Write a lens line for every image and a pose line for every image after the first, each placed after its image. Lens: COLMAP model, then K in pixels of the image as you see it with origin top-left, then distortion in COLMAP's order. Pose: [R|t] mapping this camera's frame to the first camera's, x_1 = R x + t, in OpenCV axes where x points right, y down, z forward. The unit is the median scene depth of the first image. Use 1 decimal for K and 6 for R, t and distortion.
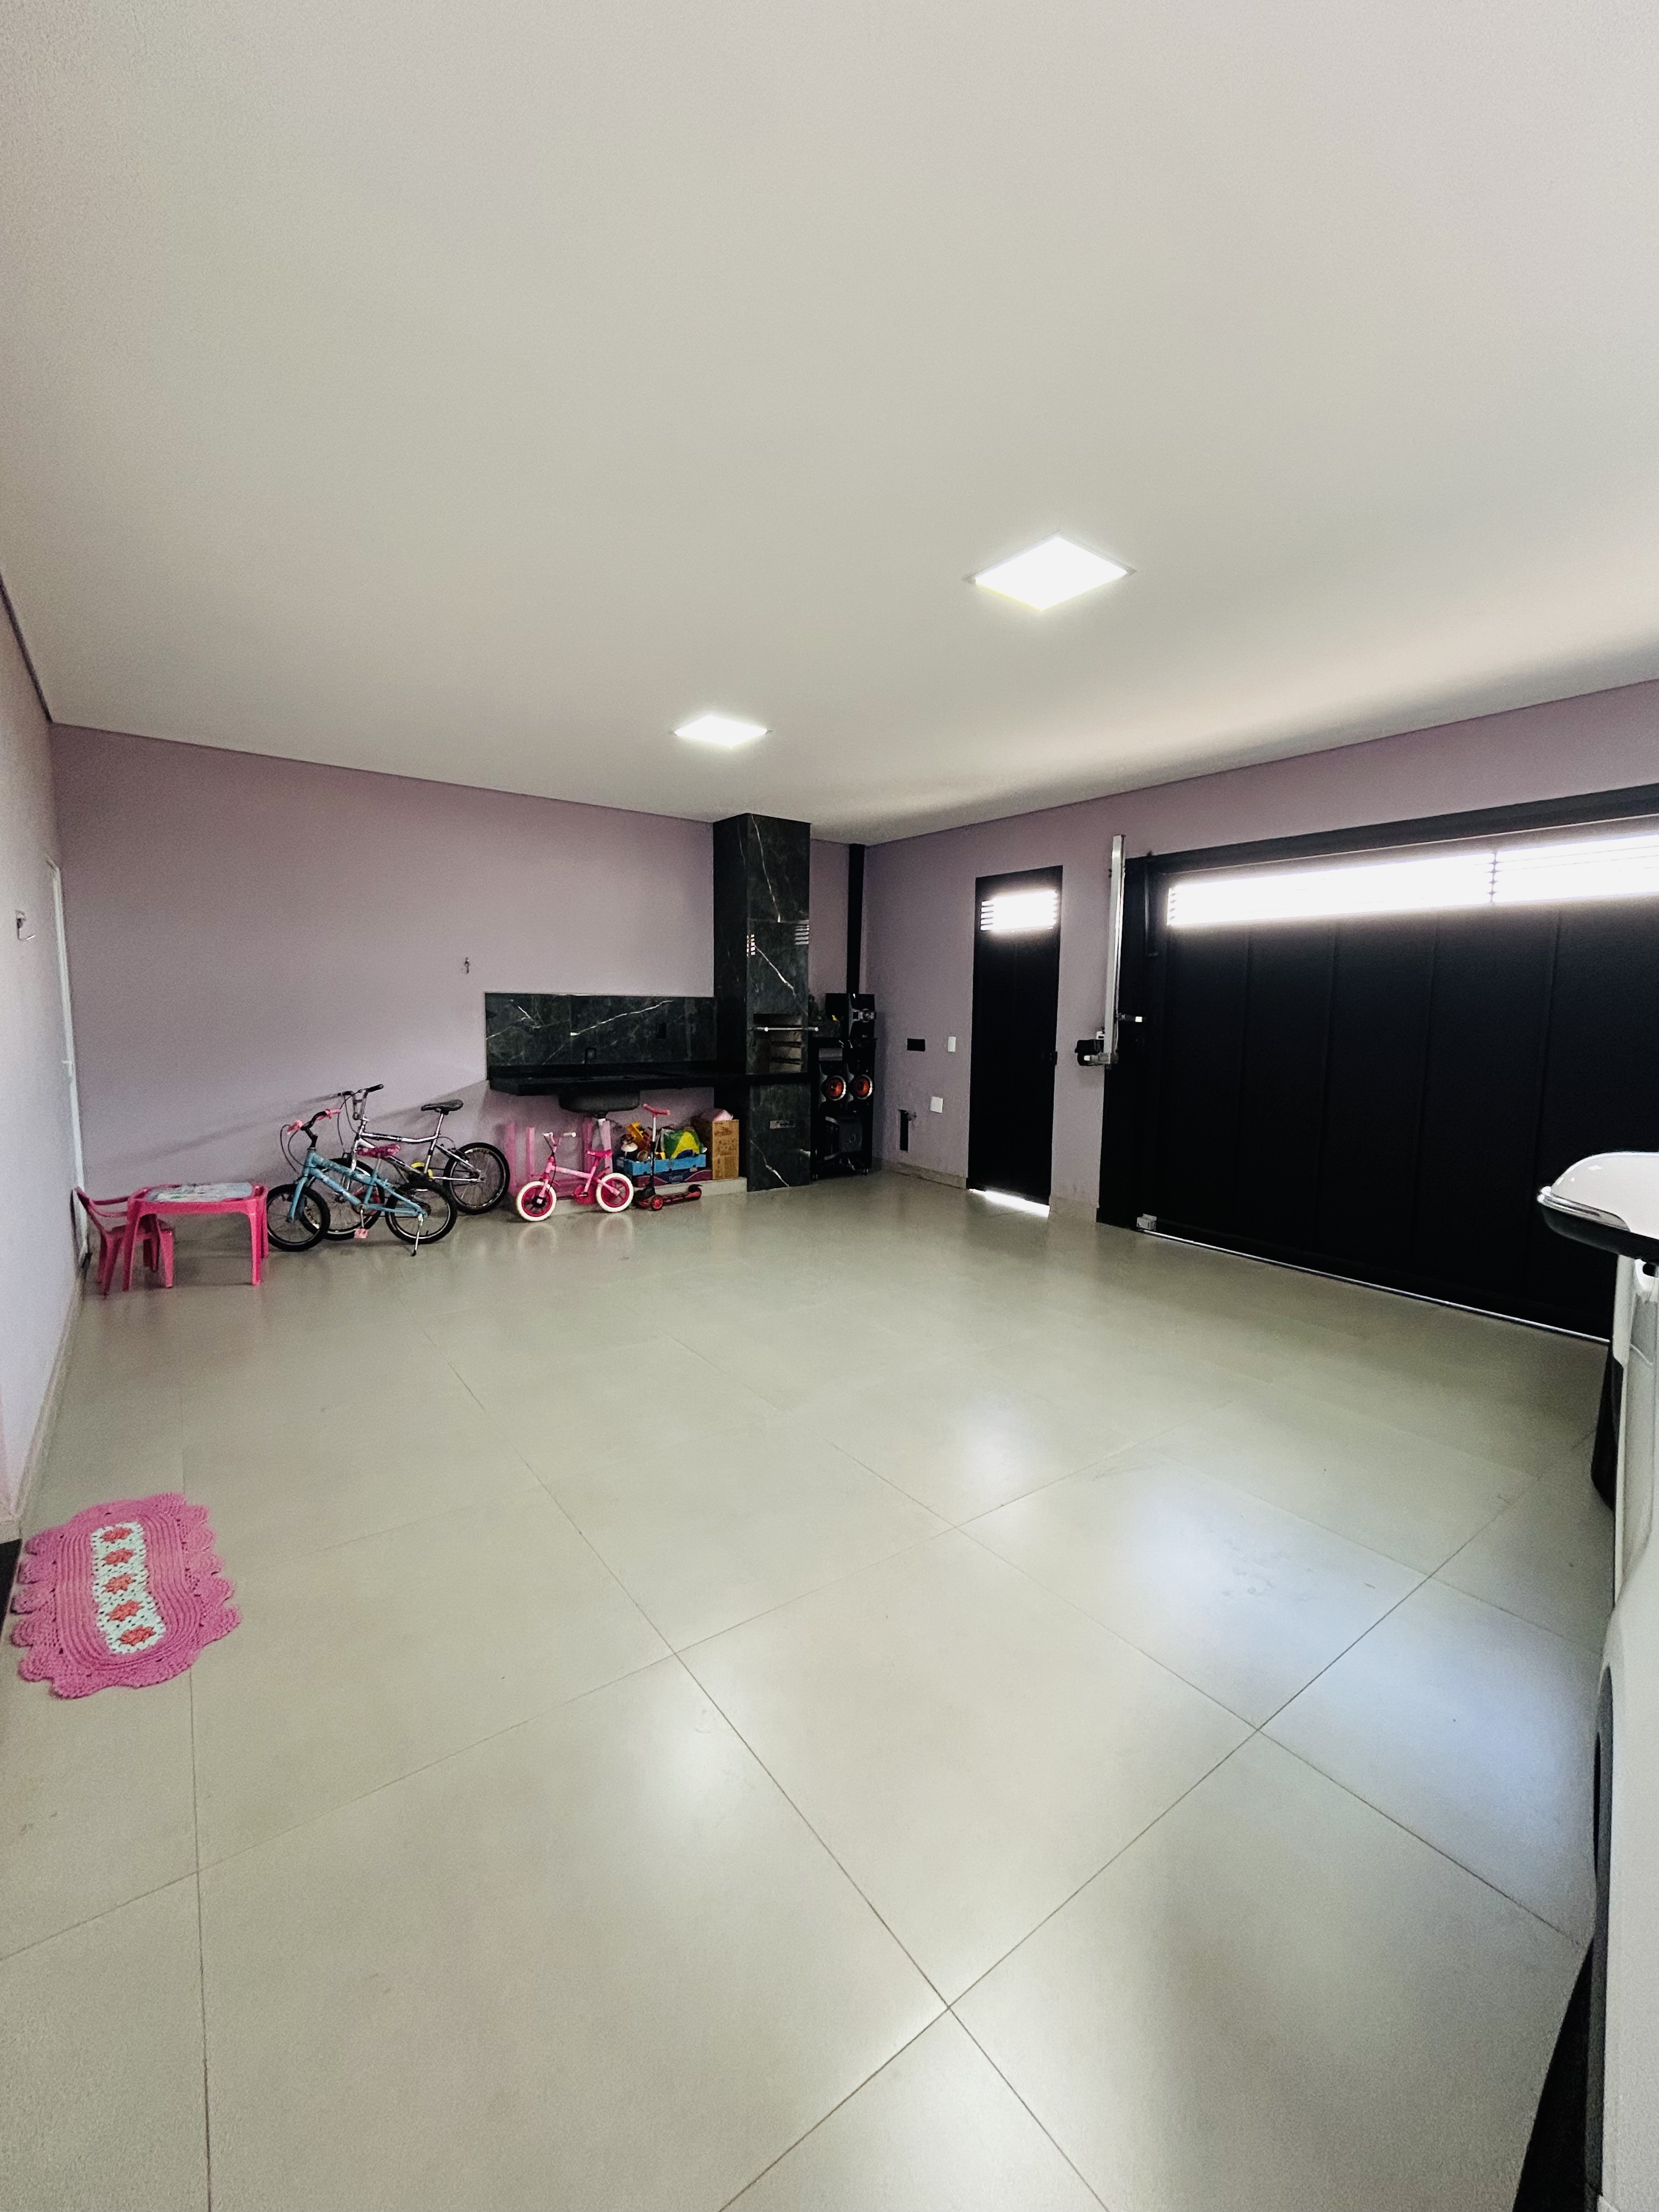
lens RADIAL K [[883.3, 0, 829.5], [0, 883.3, 1106.0], [0, 0, 1]] dist [-0.000324, 0.000664]
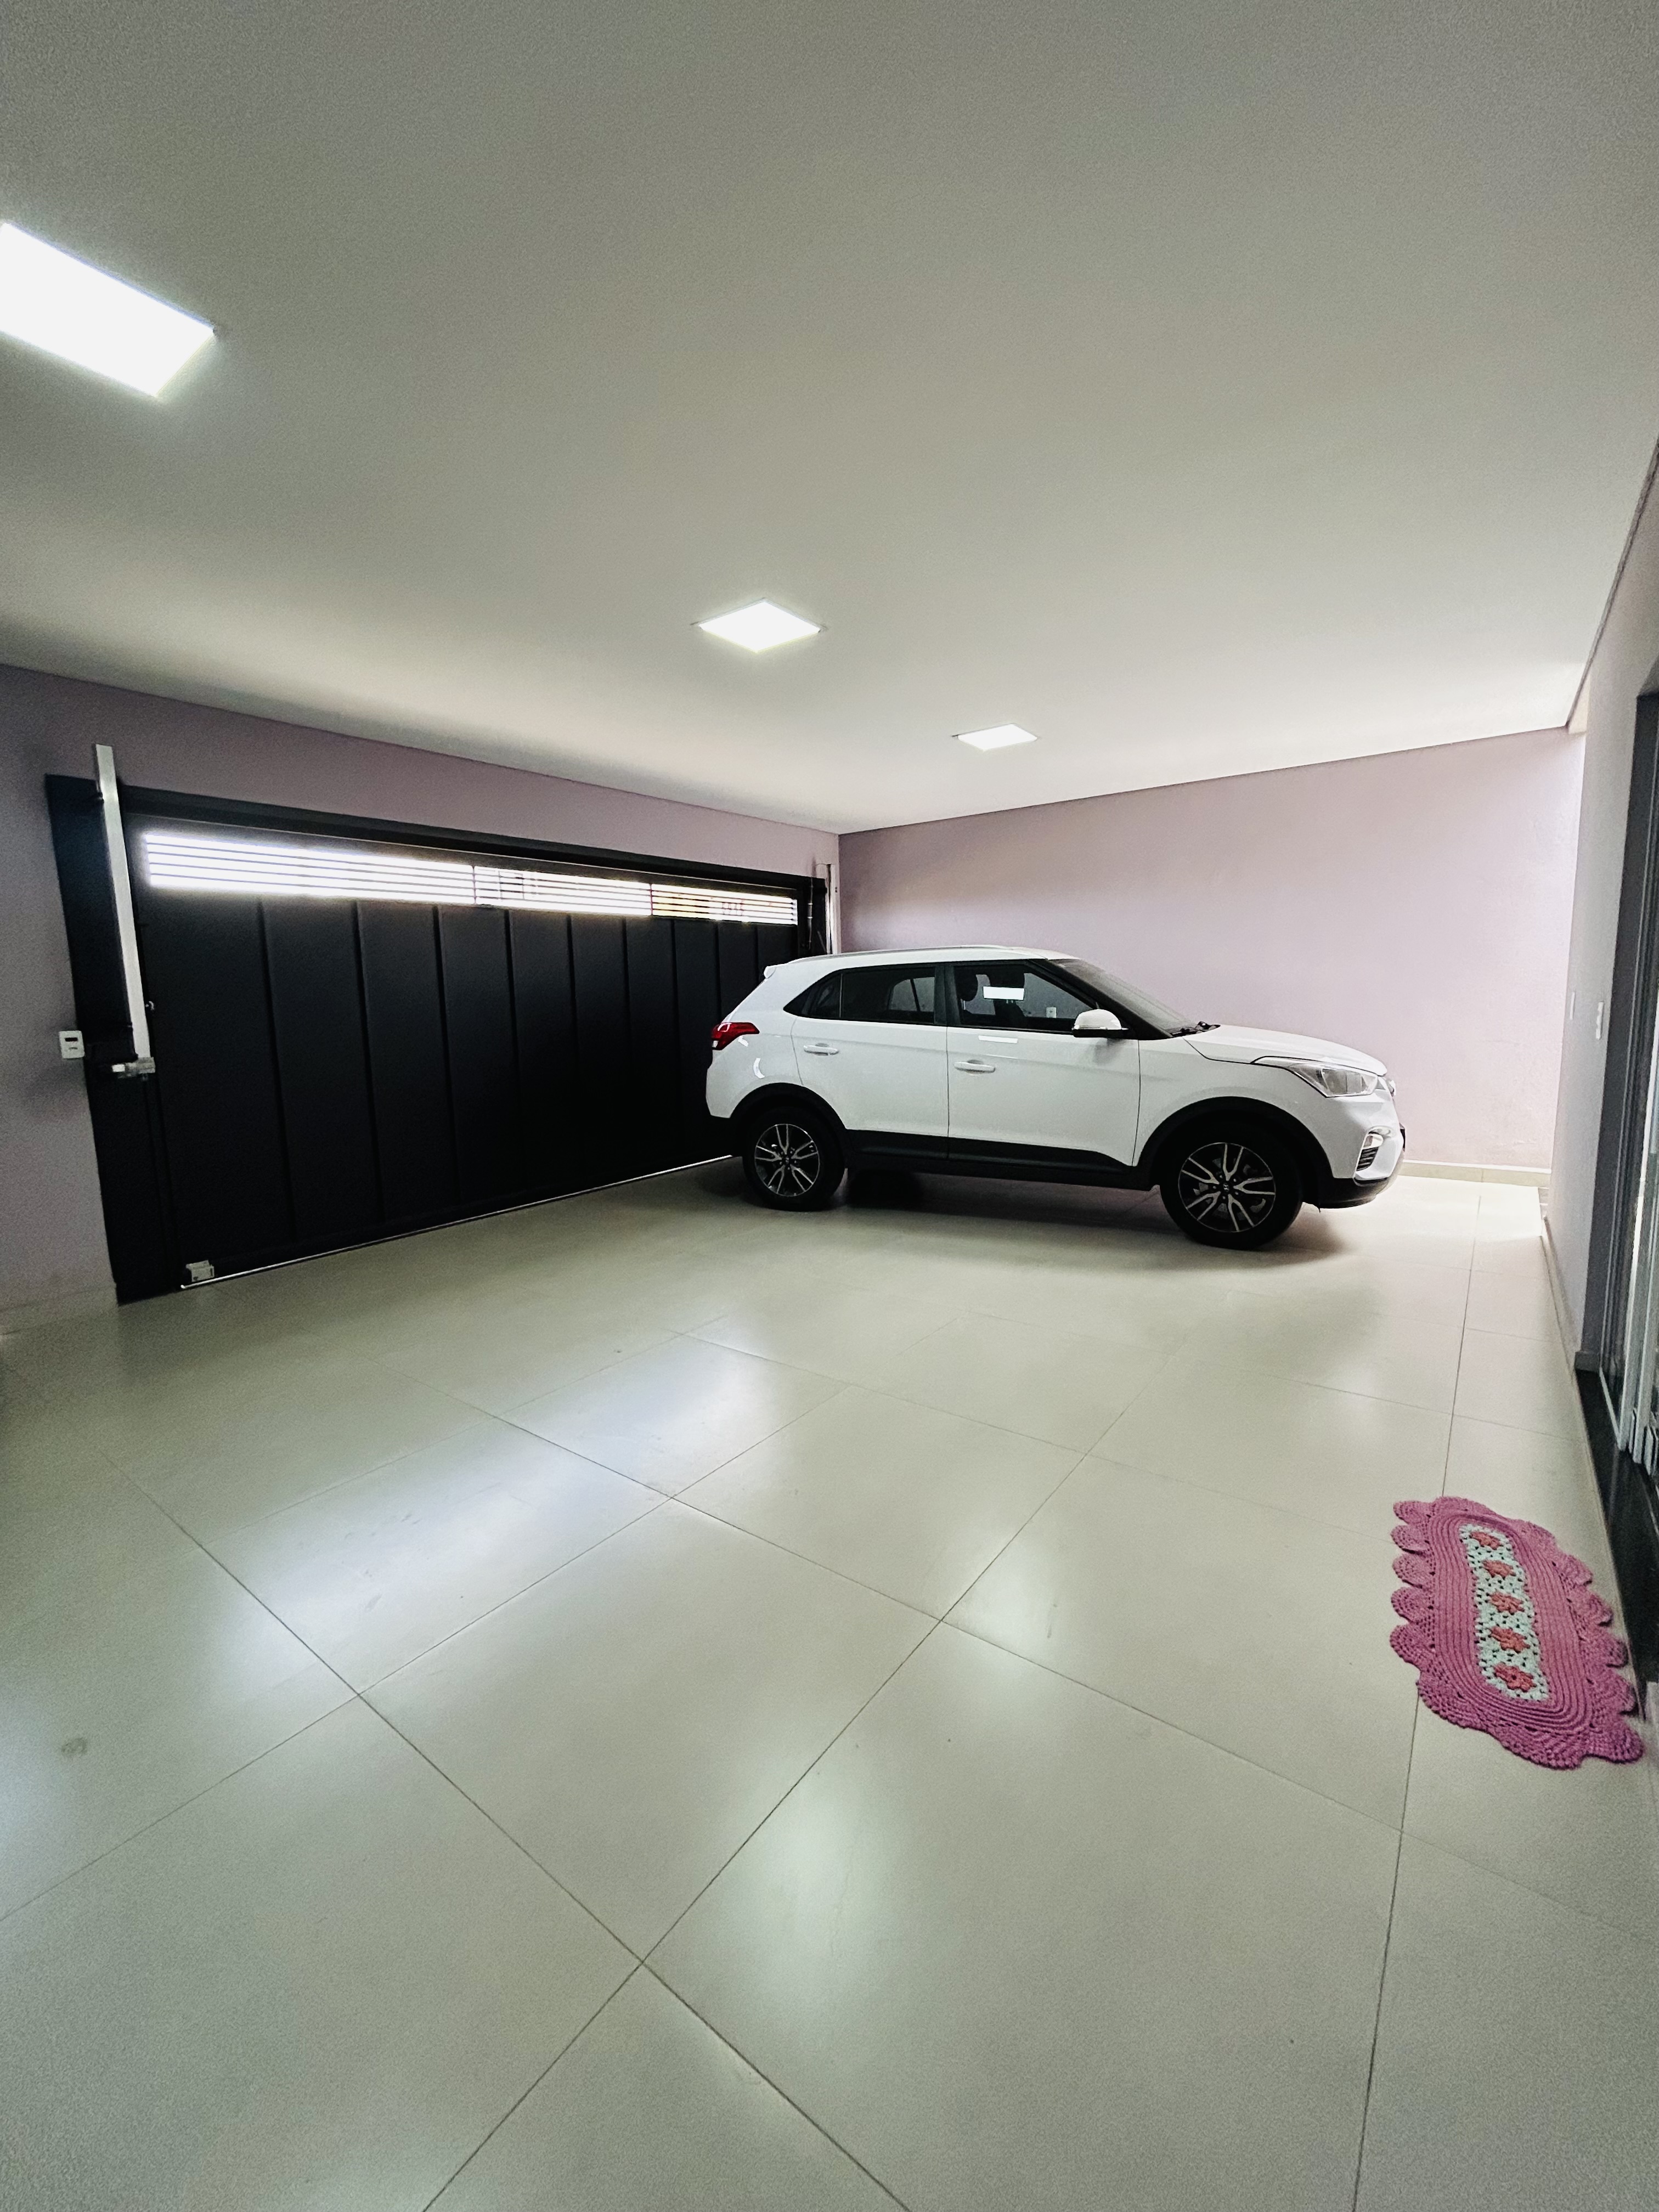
lens RADIAL K [[883.3, 0, 829.5], [0, 883.3, 1106.0], [0, 0, 1]] dist [-0.000324, 0.000664]
pose [[-0.276469, -0.132964, 0.951780, -1.065488], [0.131072, 0.975911, 0.174409, -0.154104], [-0.952042, 0.172970, -0.252381, 1.362433]]
